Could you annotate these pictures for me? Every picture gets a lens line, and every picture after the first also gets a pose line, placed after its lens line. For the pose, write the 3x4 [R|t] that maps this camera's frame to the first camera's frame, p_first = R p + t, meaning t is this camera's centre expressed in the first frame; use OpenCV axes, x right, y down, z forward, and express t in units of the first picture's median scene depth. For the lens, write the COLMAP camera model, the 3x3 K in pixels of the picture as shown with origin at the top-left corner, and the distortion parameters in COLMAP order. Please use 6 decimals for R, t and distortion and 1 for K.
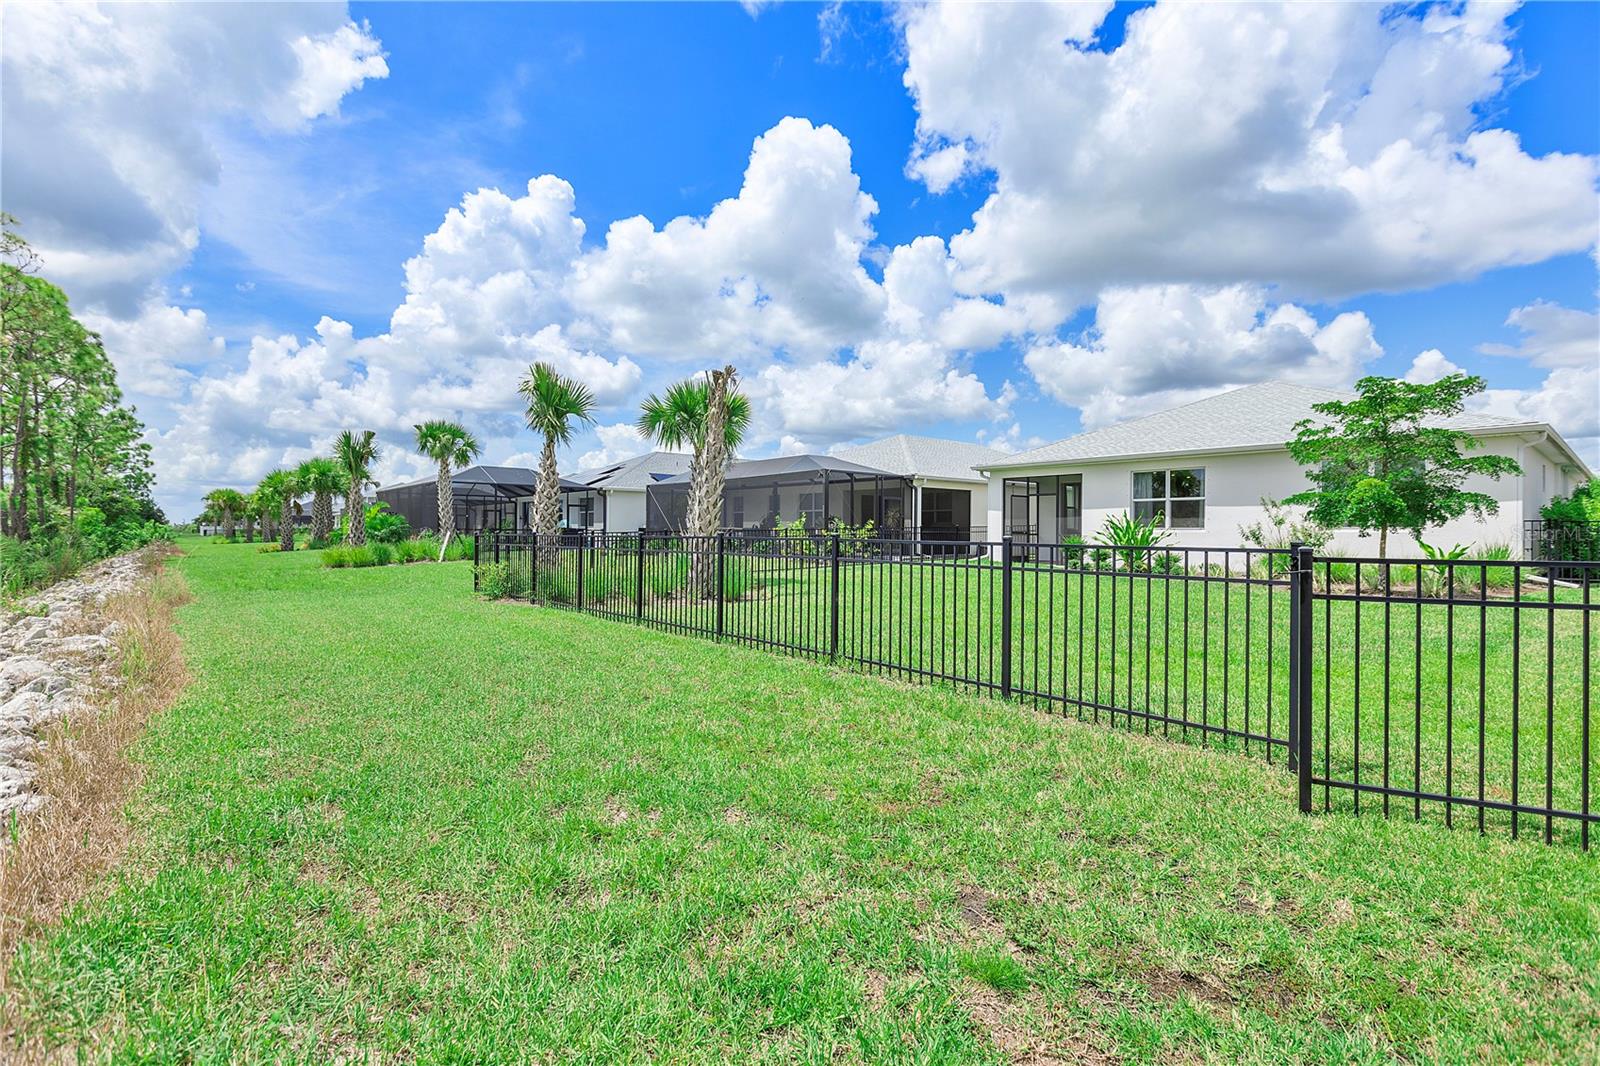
lens RADIAL K [[751.7, 0, 801.1], [0, 751.7, 529.5], [0, 0, 1]] dist [-0.001015, 0.000170]
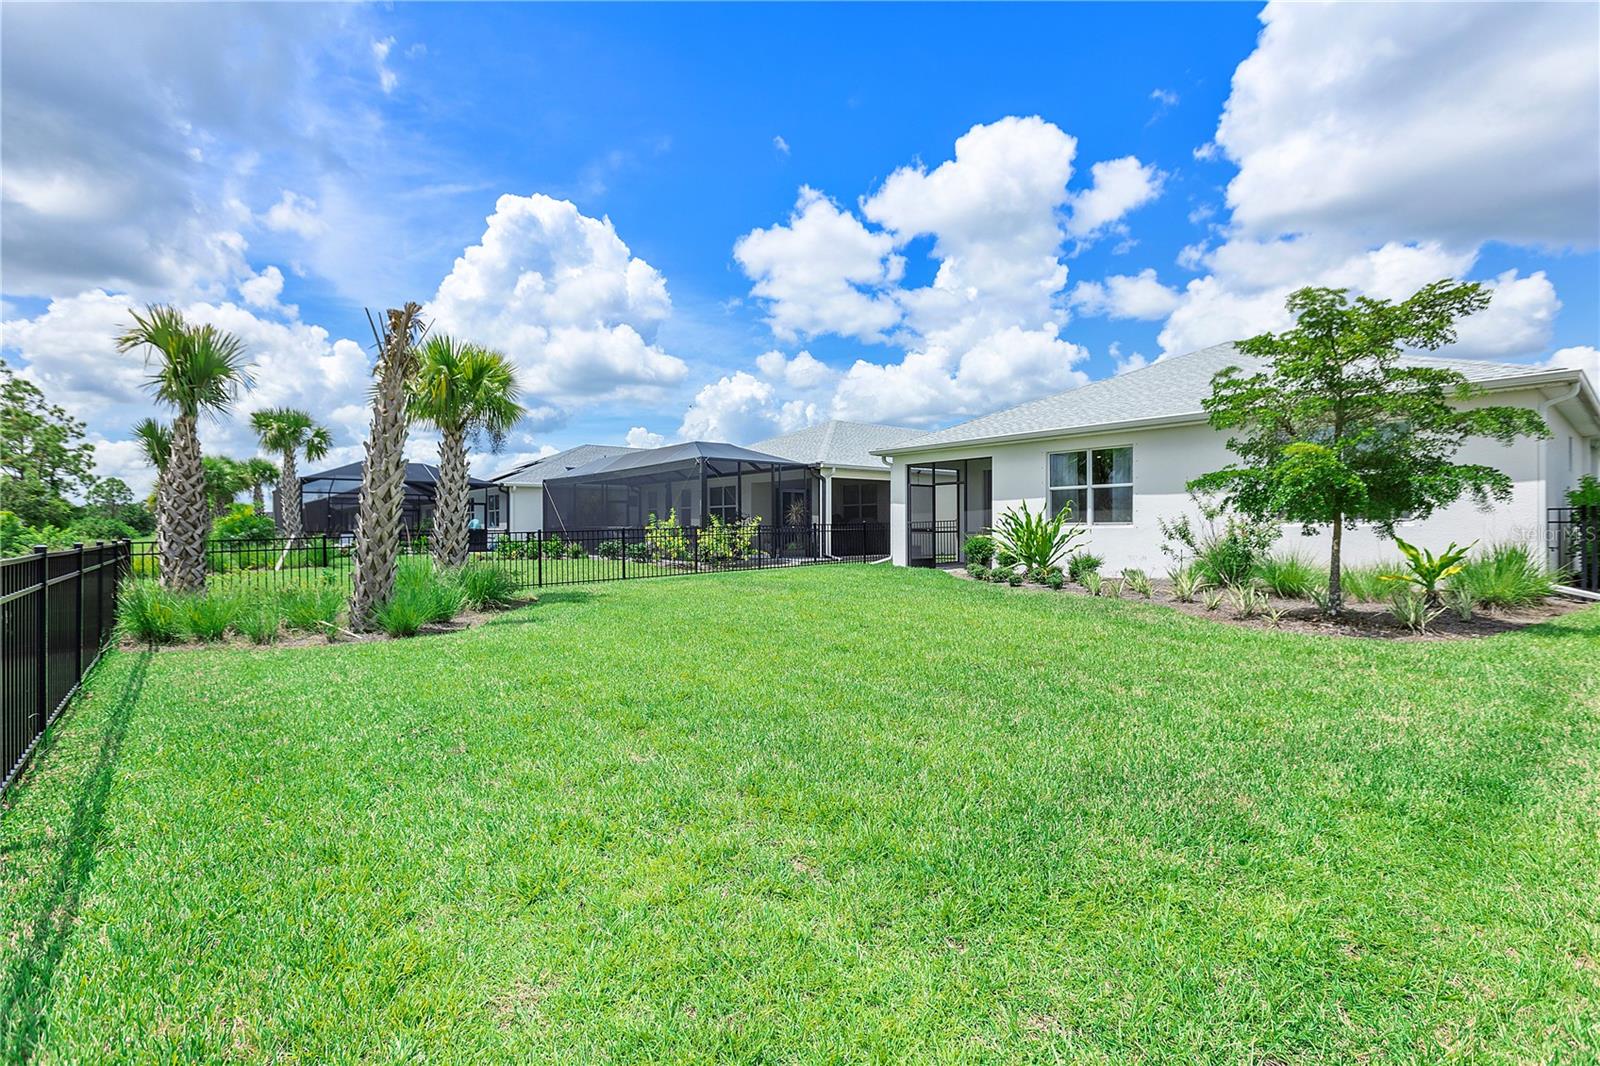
lens RADIAL K [[751.7, 0, 797.6], [0, 751.7, 521.6], [0, 0, 1]] dist [-0.001015, 0.000170]
pose [[0.999884, -0.010330, -0.011168, 0.233750], [0.010267, 0.999931, -0.005637, -0.002550], [0.011225, 0.005521, 0.999922, 0.252946]]
